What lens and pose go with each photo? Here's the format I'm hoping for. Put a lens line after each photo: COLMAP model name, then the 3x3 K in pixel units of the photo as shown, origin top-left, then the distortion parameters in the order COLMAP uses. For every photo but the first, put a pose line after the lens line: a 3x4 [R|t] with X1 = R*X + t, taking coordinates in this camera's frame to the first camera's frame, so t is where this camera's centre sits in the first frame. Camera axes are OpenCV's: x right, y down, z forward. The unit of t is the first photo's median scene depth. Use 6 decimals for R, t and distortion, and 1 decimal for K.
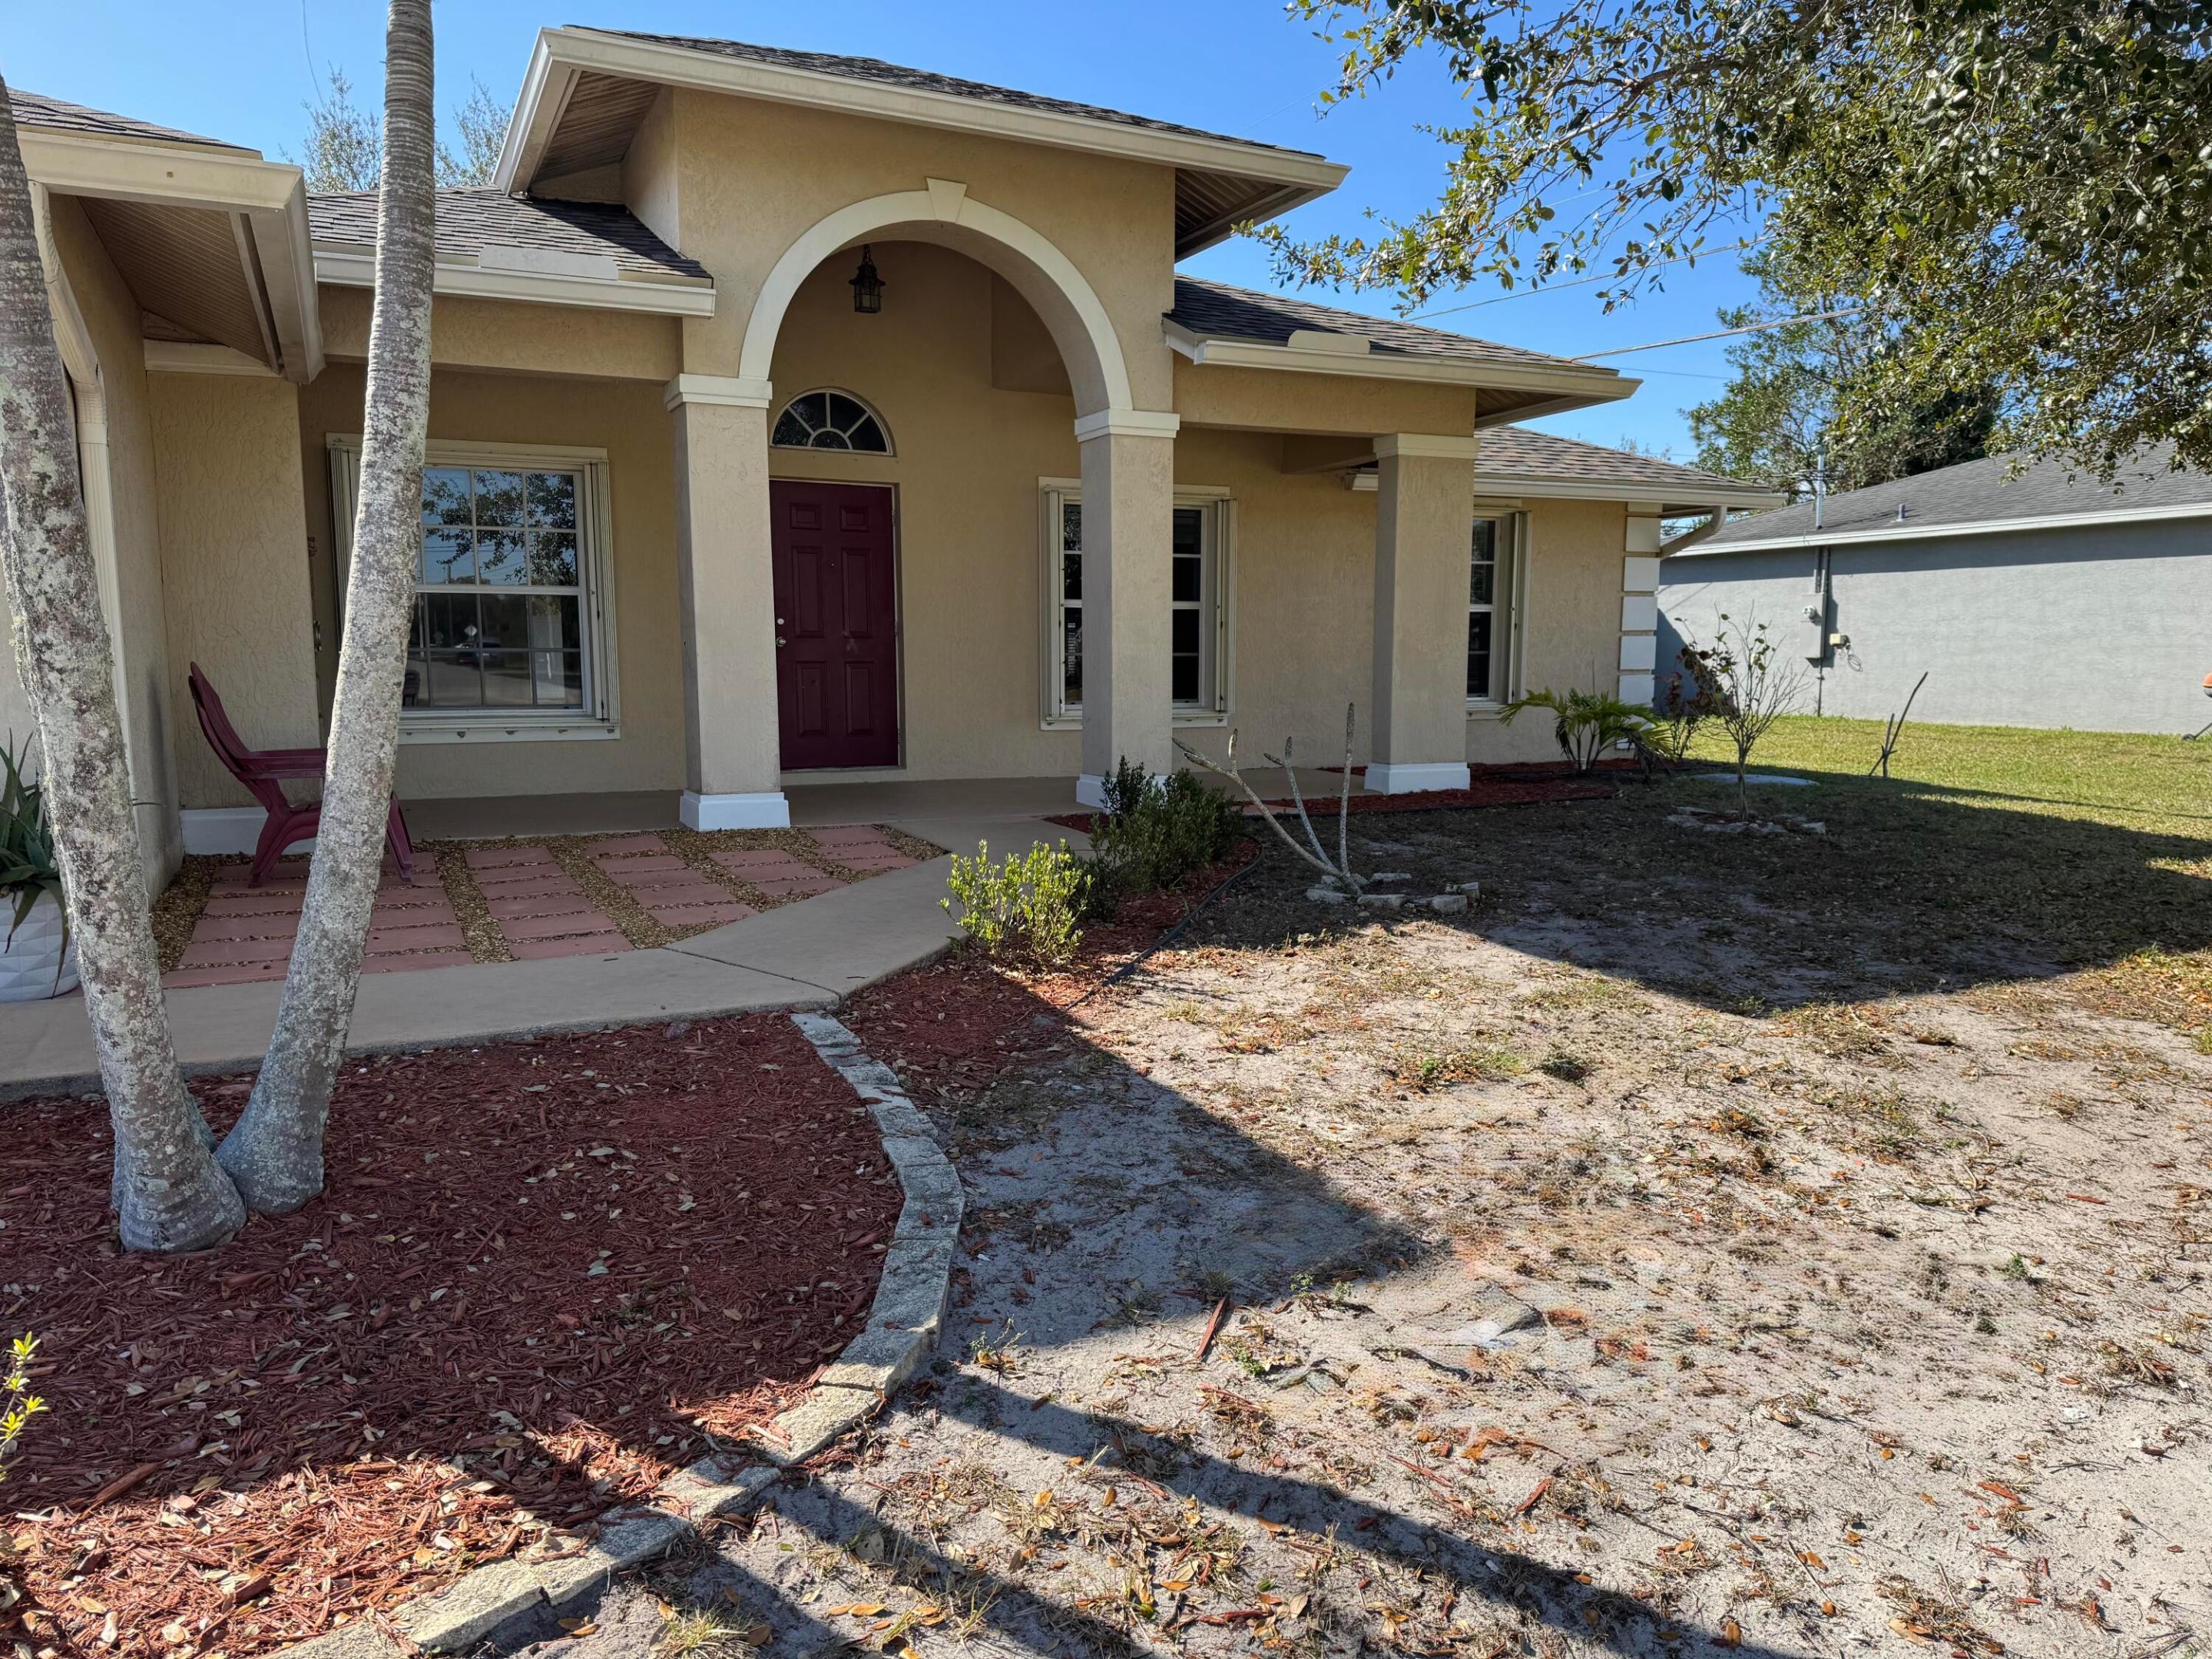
lens RADIAL K [[1575.3, 0, 1099.9], [0, 1575.3, 830.1], [0, 0, 1]] dist [0.089933, -0.113094]
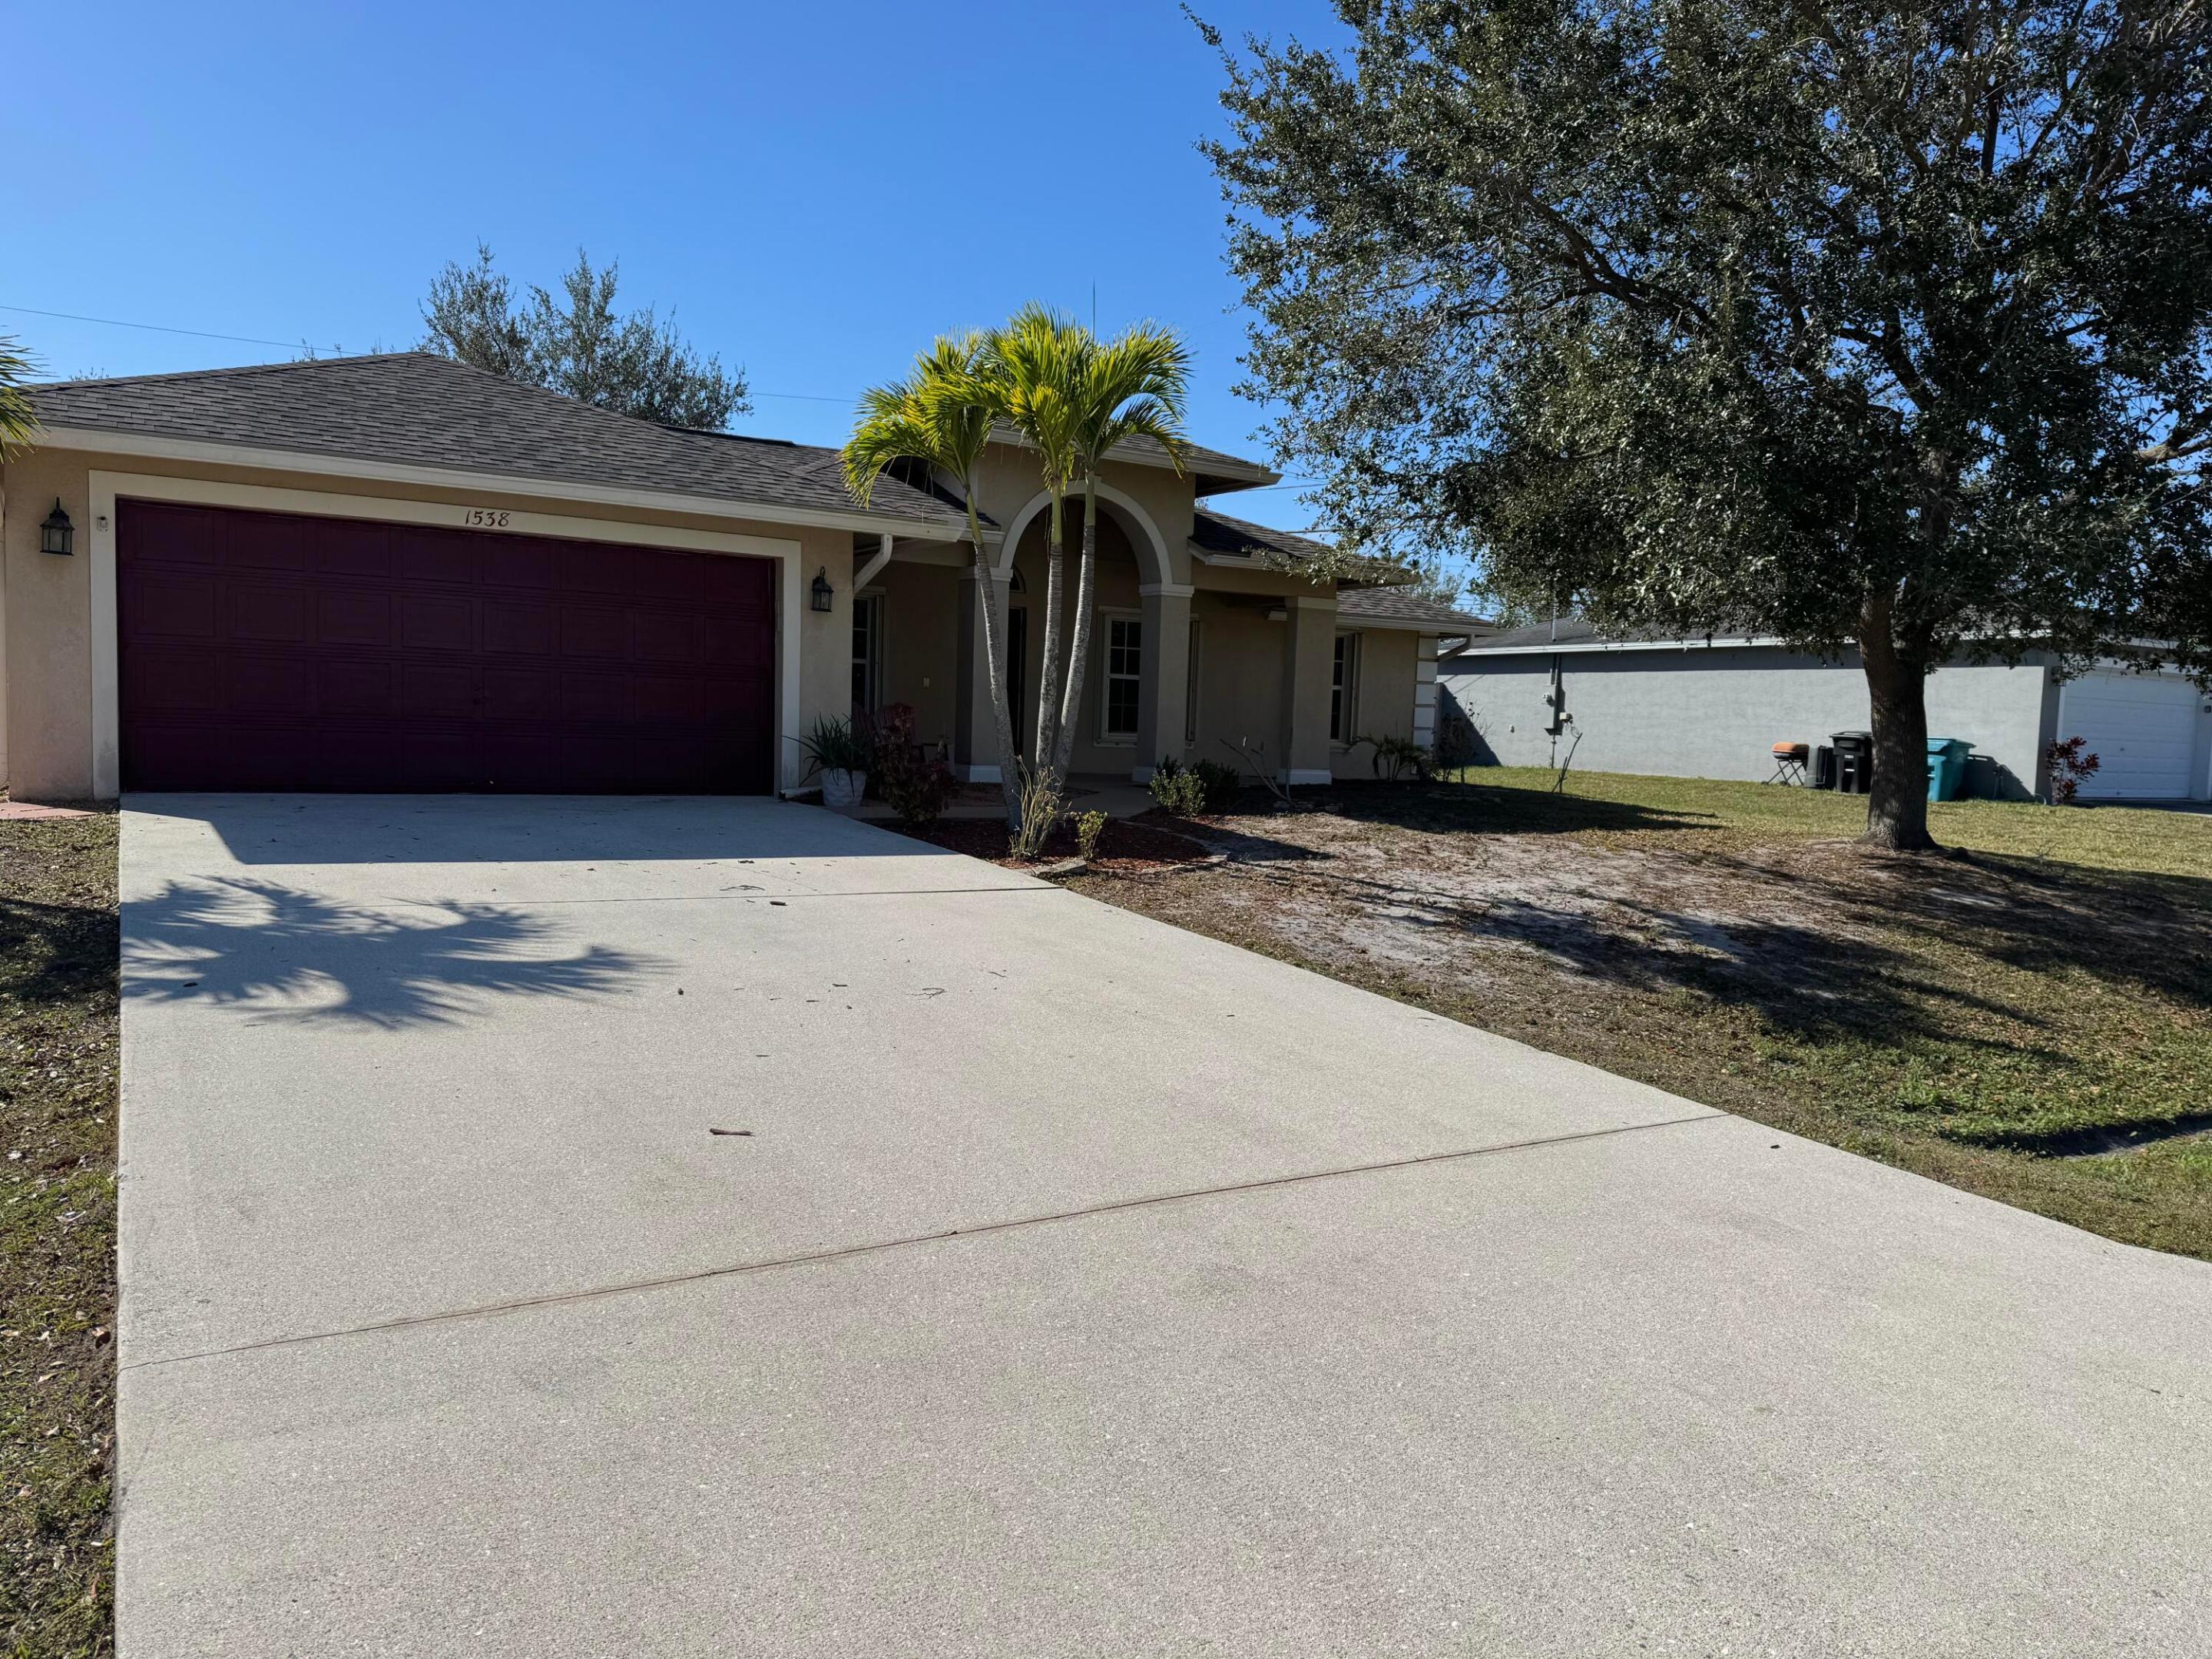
lens RADIAL K [[1575.3, 0, 1111.8], [0, 1575.3, 835.1], [0, 0, 1]] dist [0.089933, -0.113094]
pose [[0.993488, 0.025029, 0.111152, -0.216870], [-0.020921, 0.999060, -0.037977, 0.104626], [-0.111998, 0.035405, 0.993078, -0.774072]]
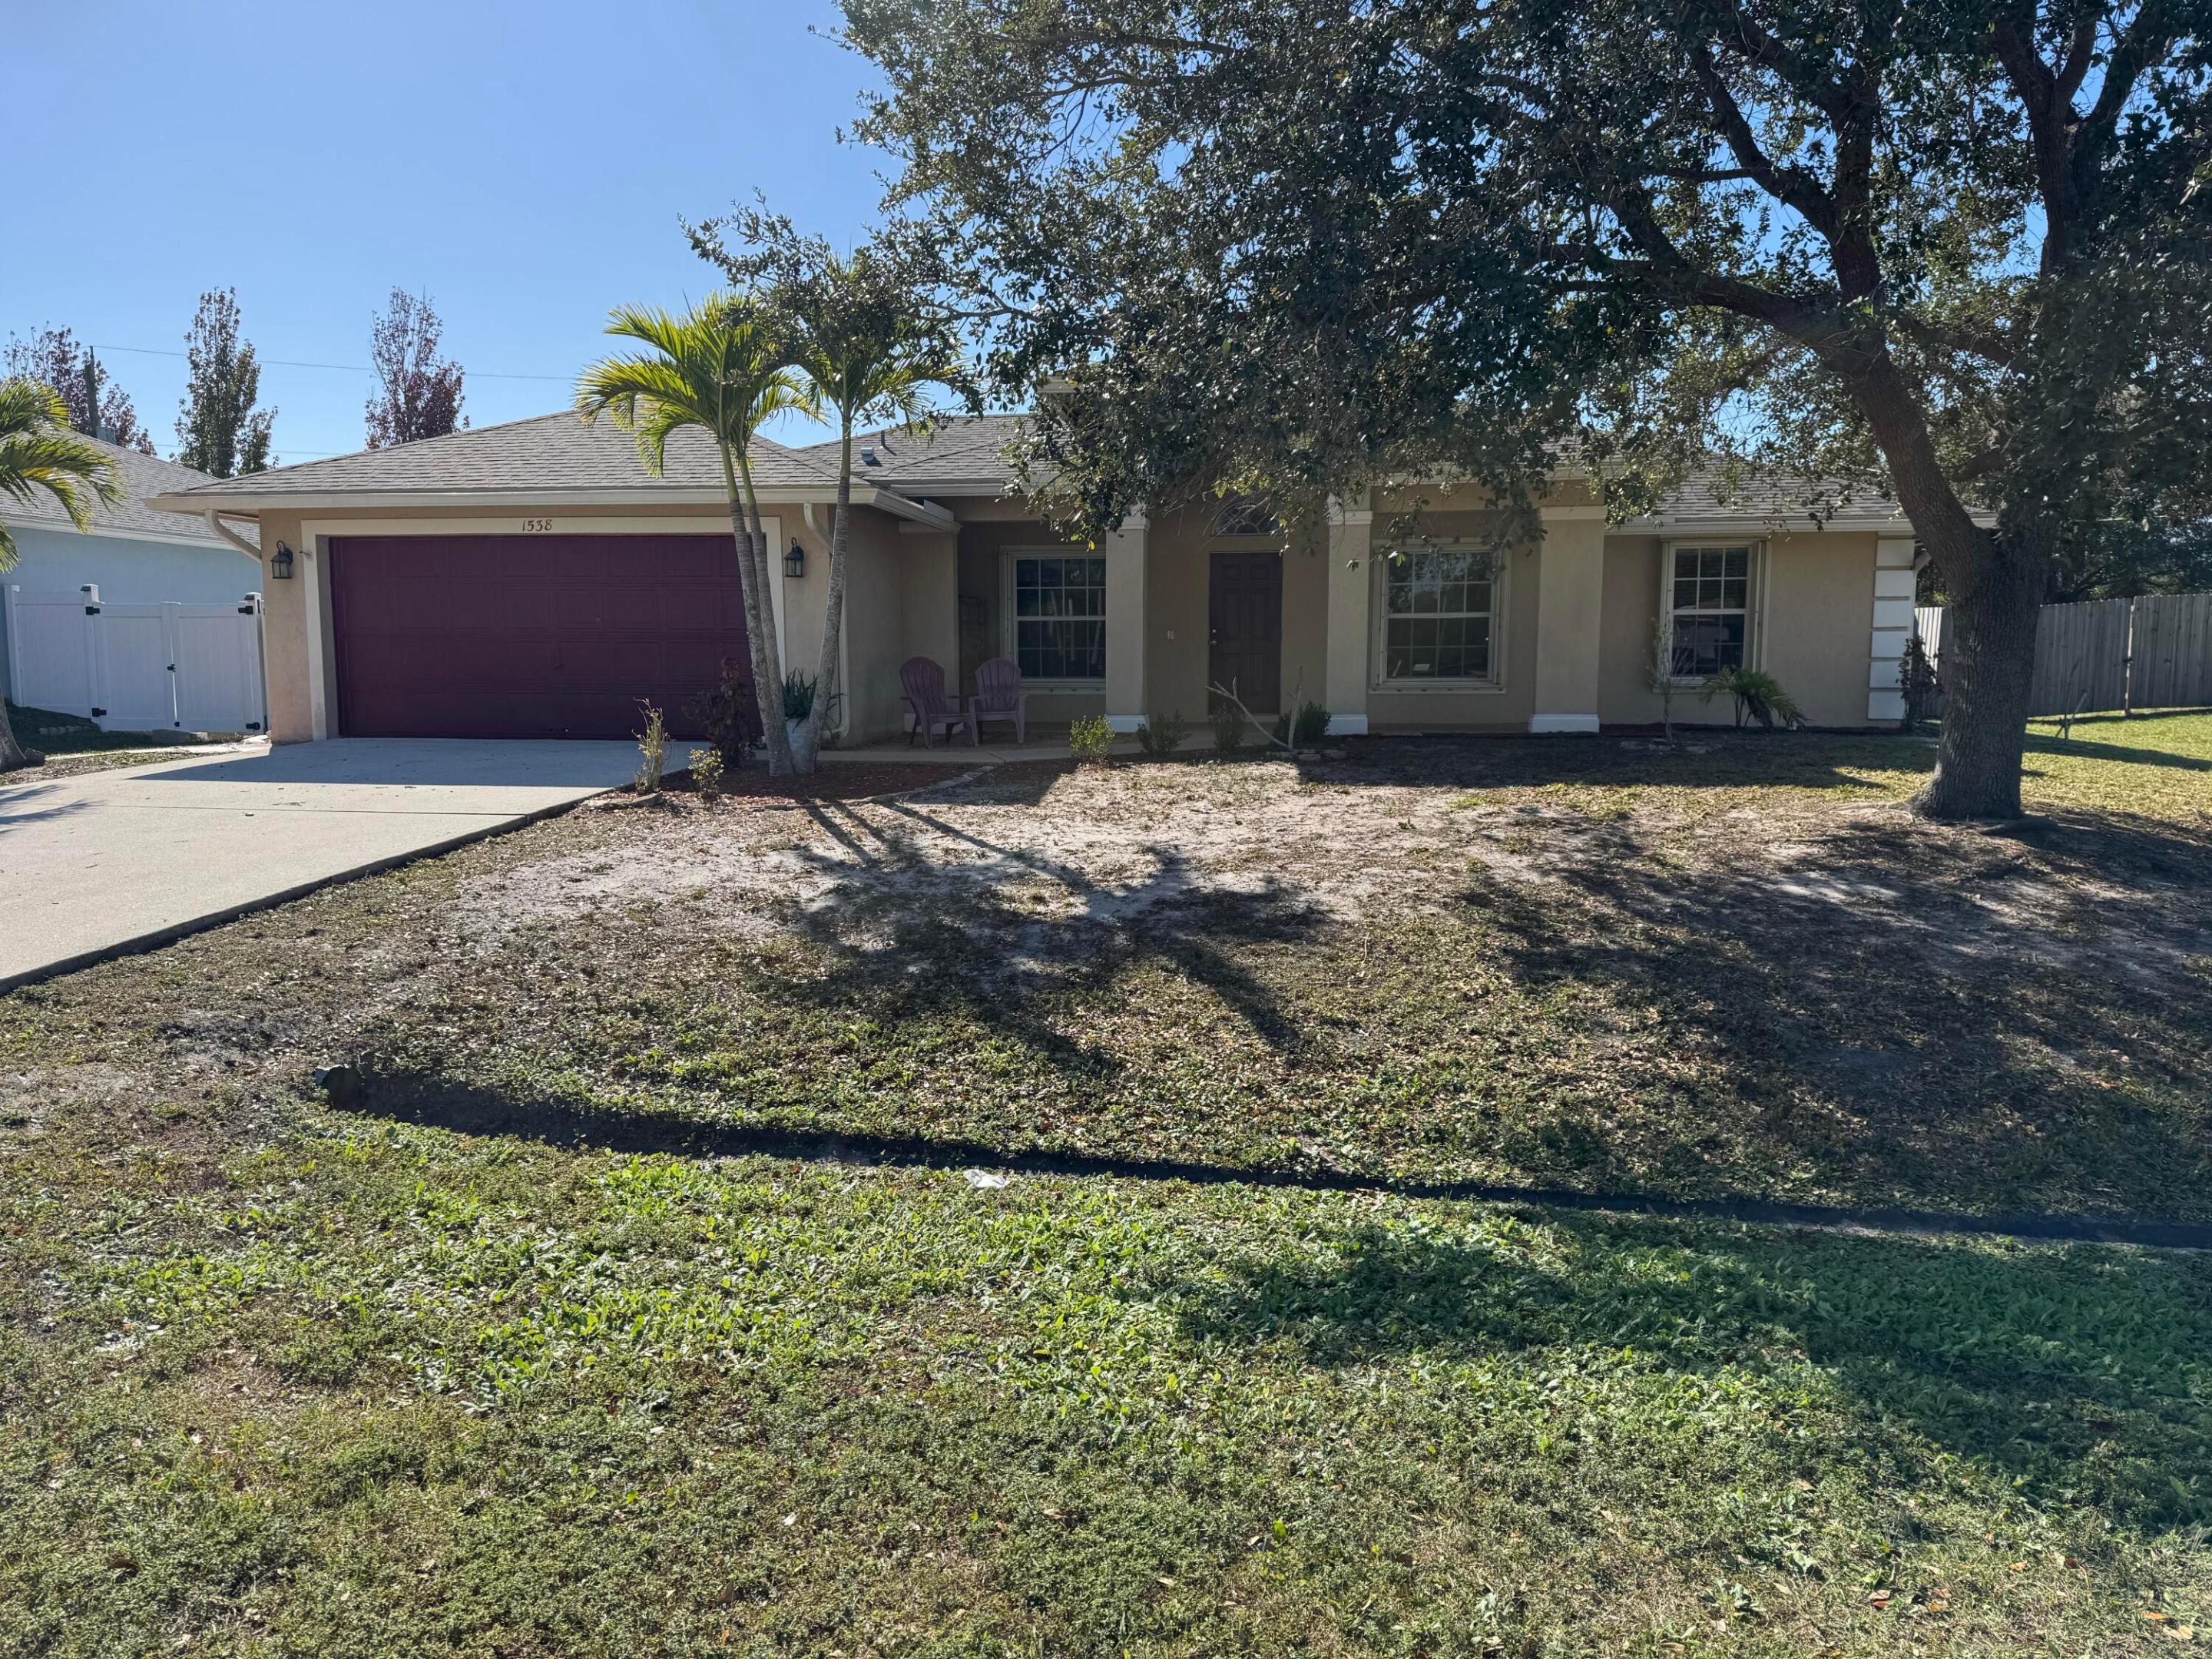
lens RADIAL K [[1575.3, 0, 1103.6], [0, 1575.3, 831.8], [0, 0, 1]] dist [0.089933, -0.113094]
pose [[0.815142, 0.058391, -0.576310, 0.700659], [-0.061941, 0.997988, 0.013504, 0.076131], [0.575939, 0.024690, 0.817120, -0.507788]]
